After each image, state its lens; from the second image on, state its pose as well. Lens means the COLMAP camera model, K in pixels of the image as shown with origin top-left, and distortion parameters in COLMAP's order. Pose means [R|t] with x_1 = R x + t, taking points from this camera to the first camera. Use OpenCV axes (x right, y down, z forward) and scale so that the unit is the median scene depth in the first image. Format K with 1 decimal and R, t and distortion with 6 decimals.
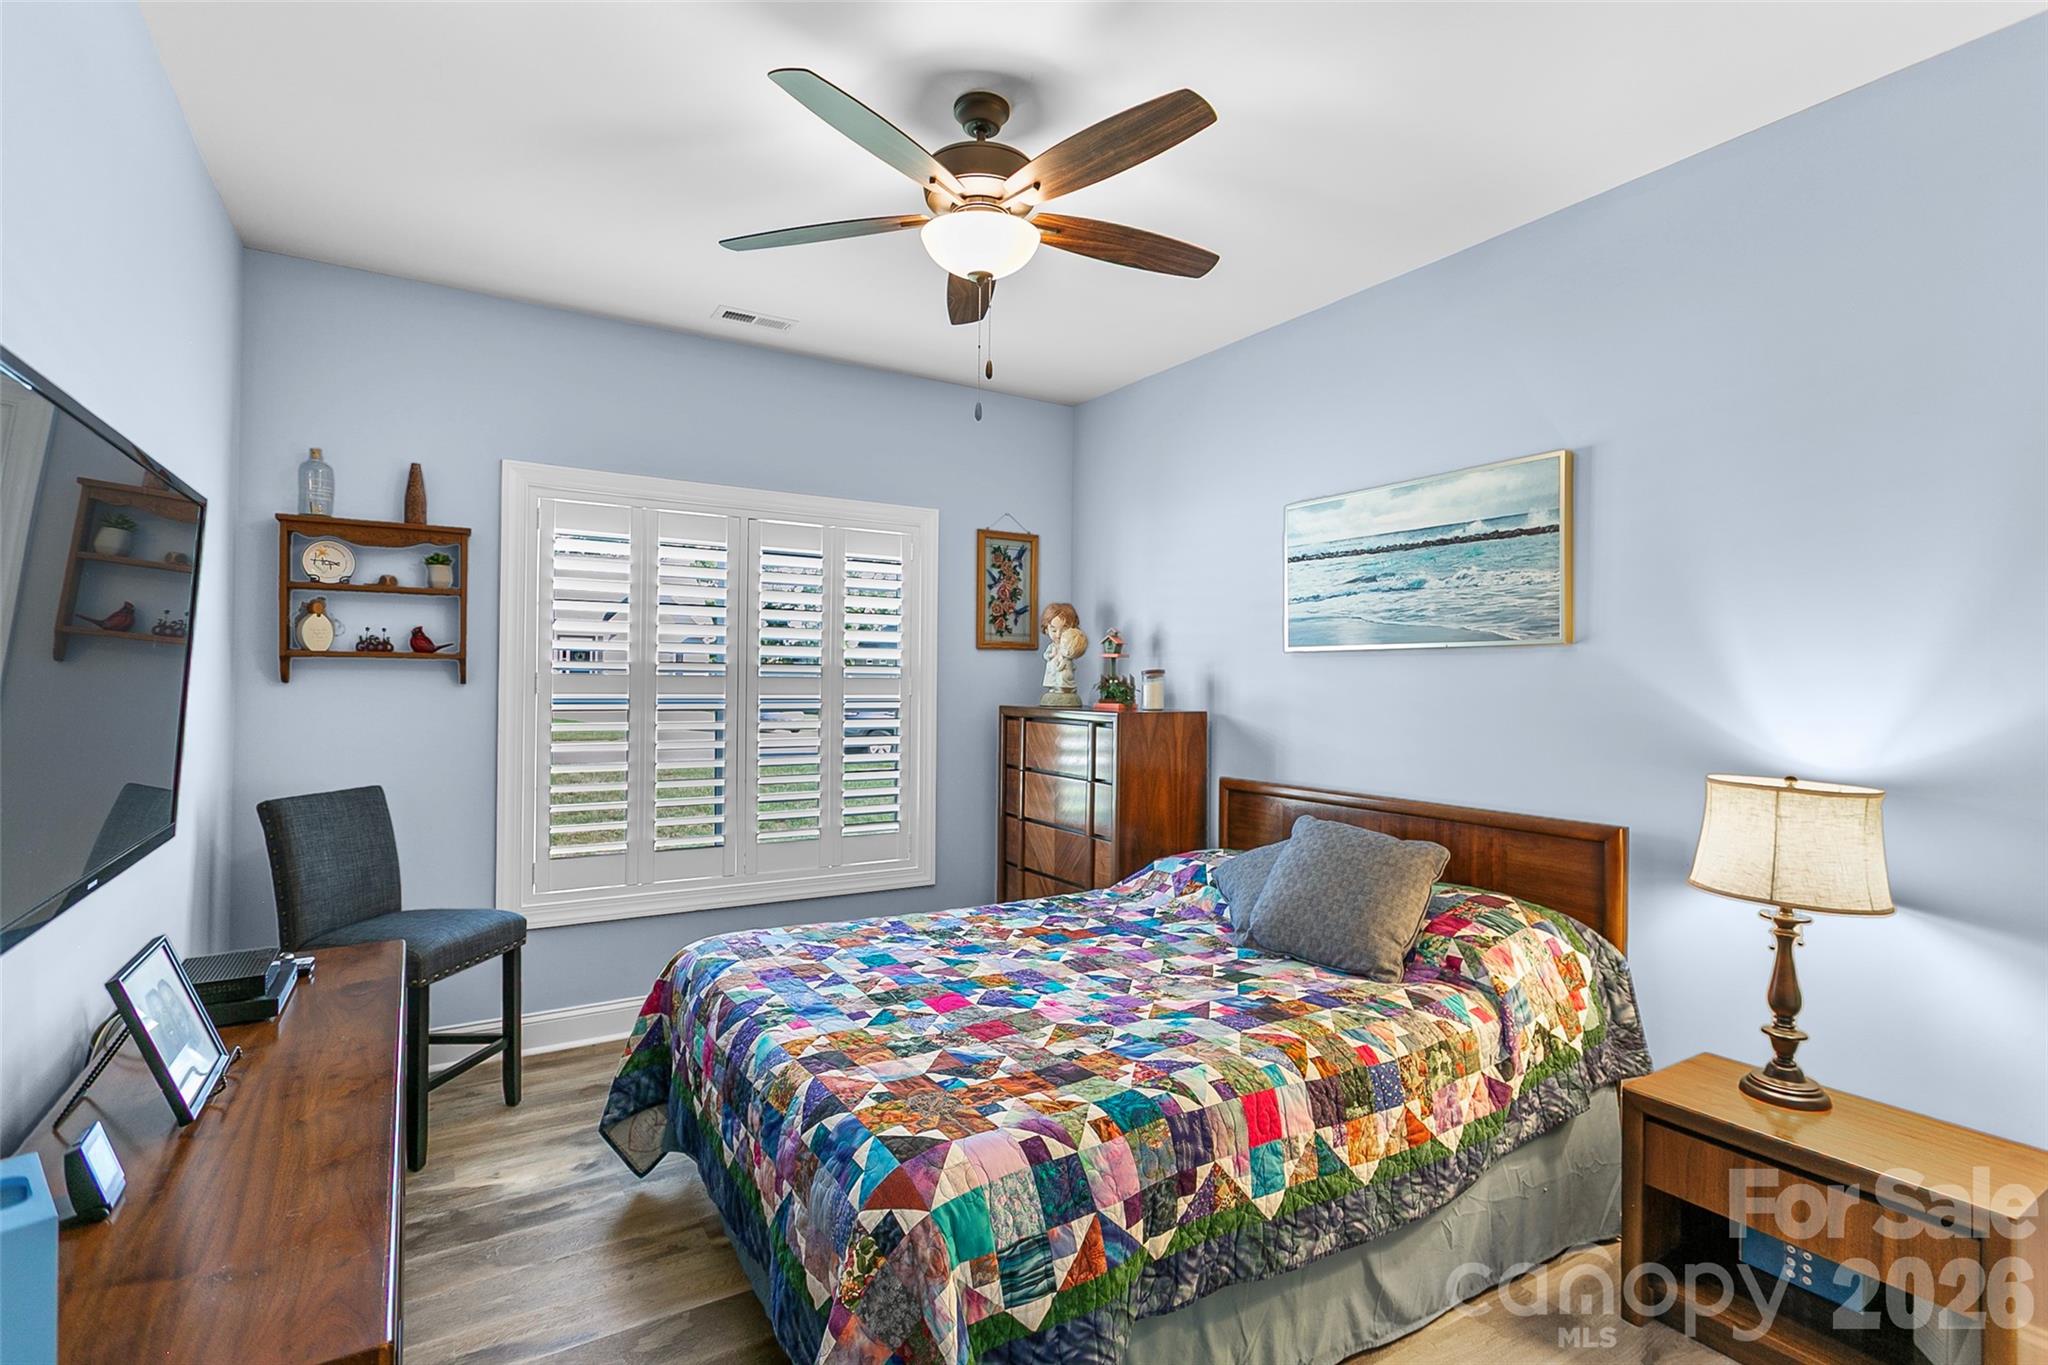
lens RADIAL K [[970.3, 0, 1041.1], [0, 970.3, 684.1], [0, 0, 1]] dist [0.002584, -0.000446]
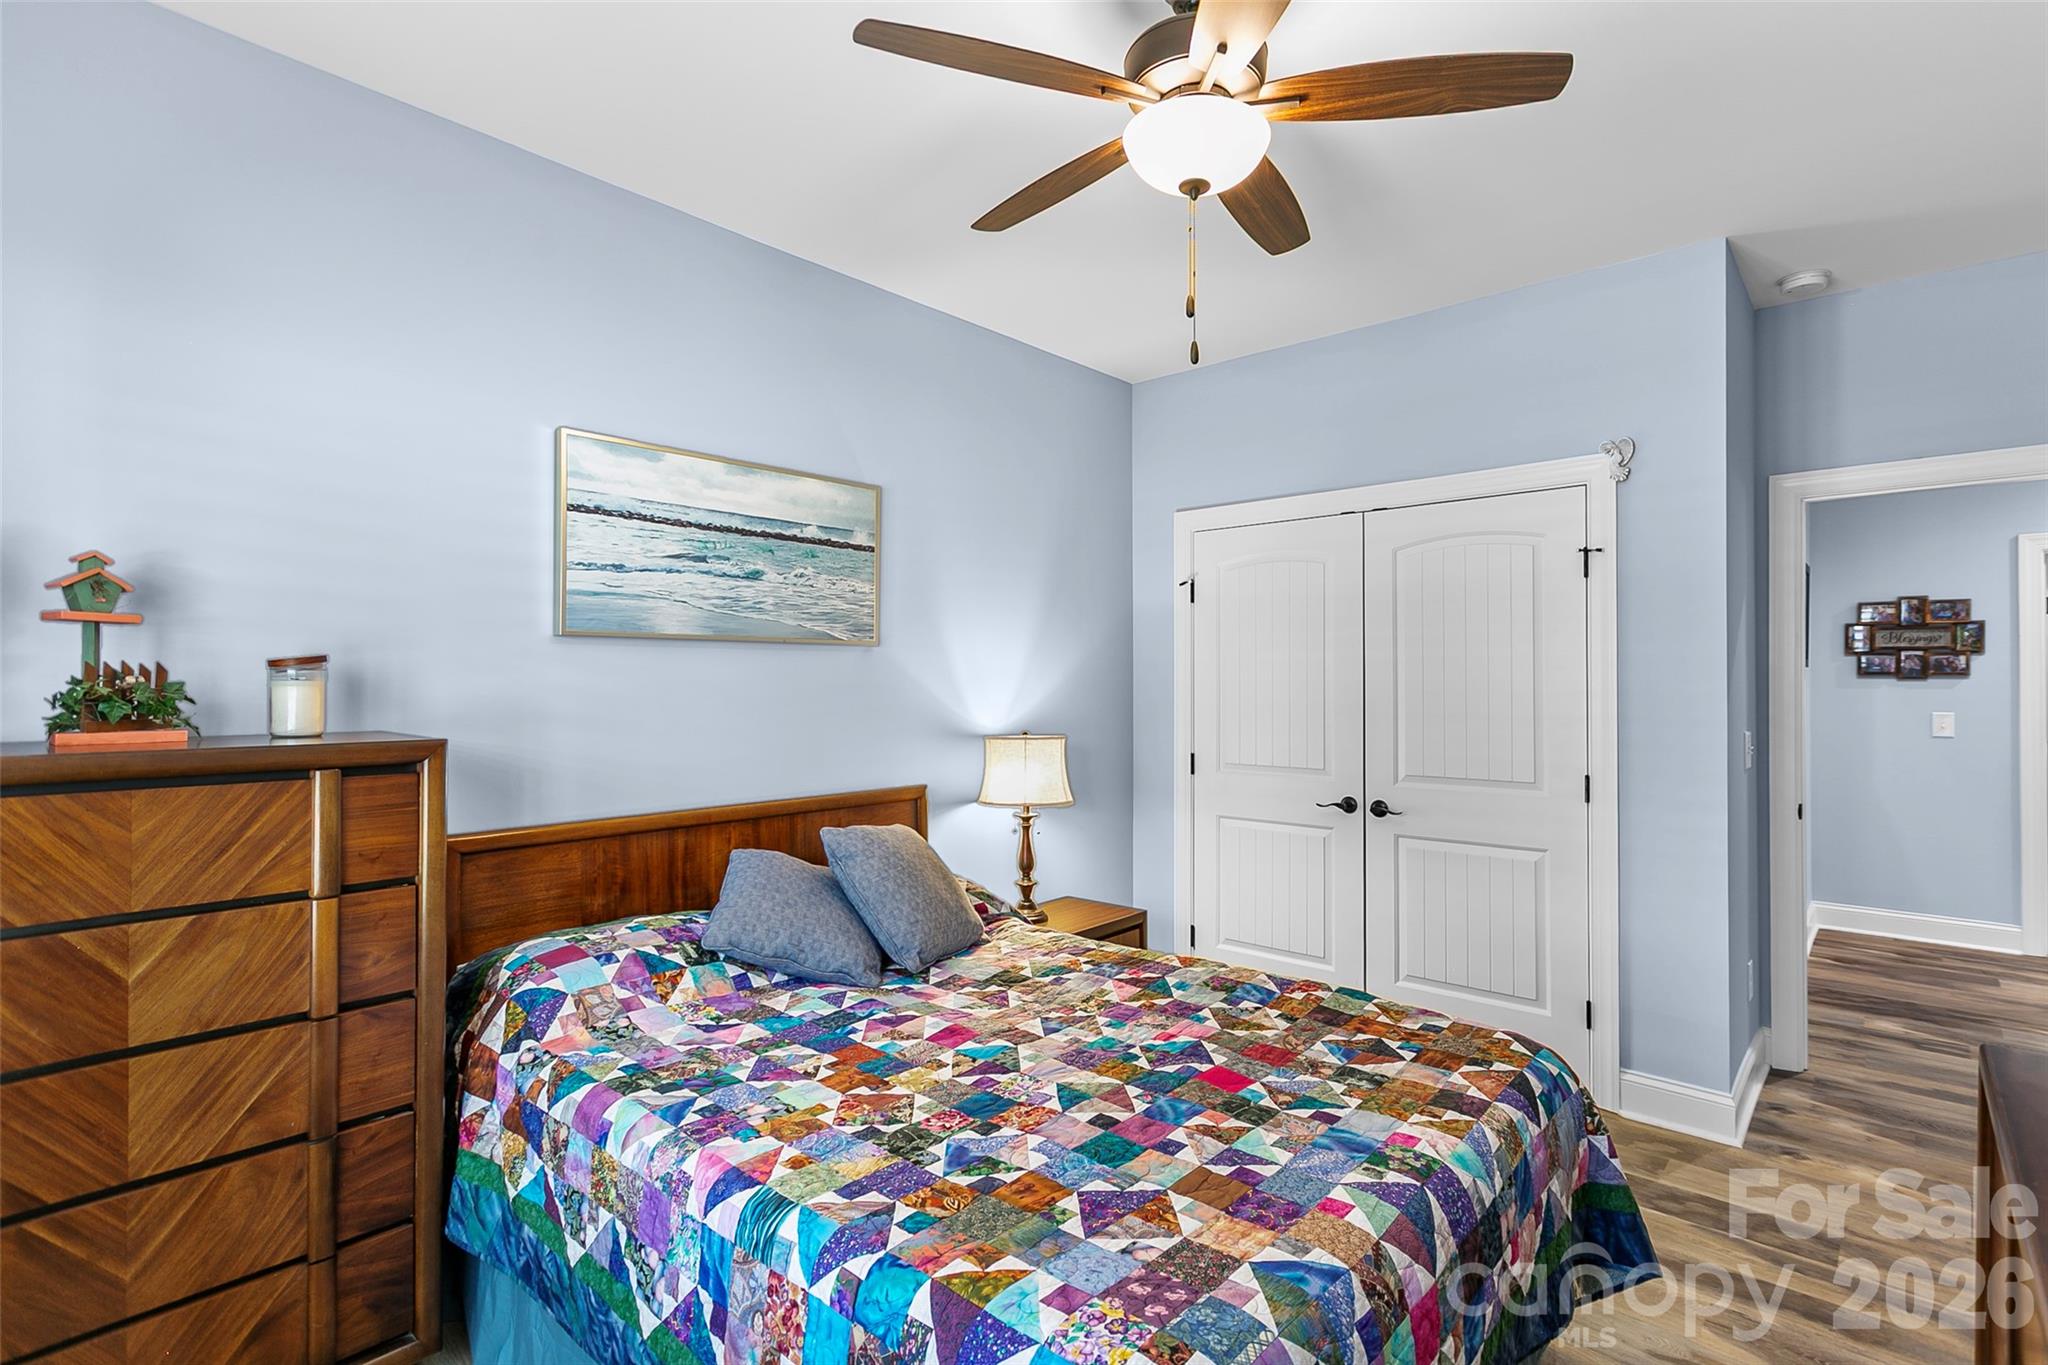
lens RADIAL K [[970.3, 0, 1035.5], [0, 970.3, 681.7], [0, 0, 1]] dist [0.002584, -0.000446]
pose [[-0.270684, -0.008997, 0.962626, -0.709257], [0.001591, 0.999951, 0.009794, -0.008386], [-0.962667, 0.004182, -0.270657, 1.175068]]
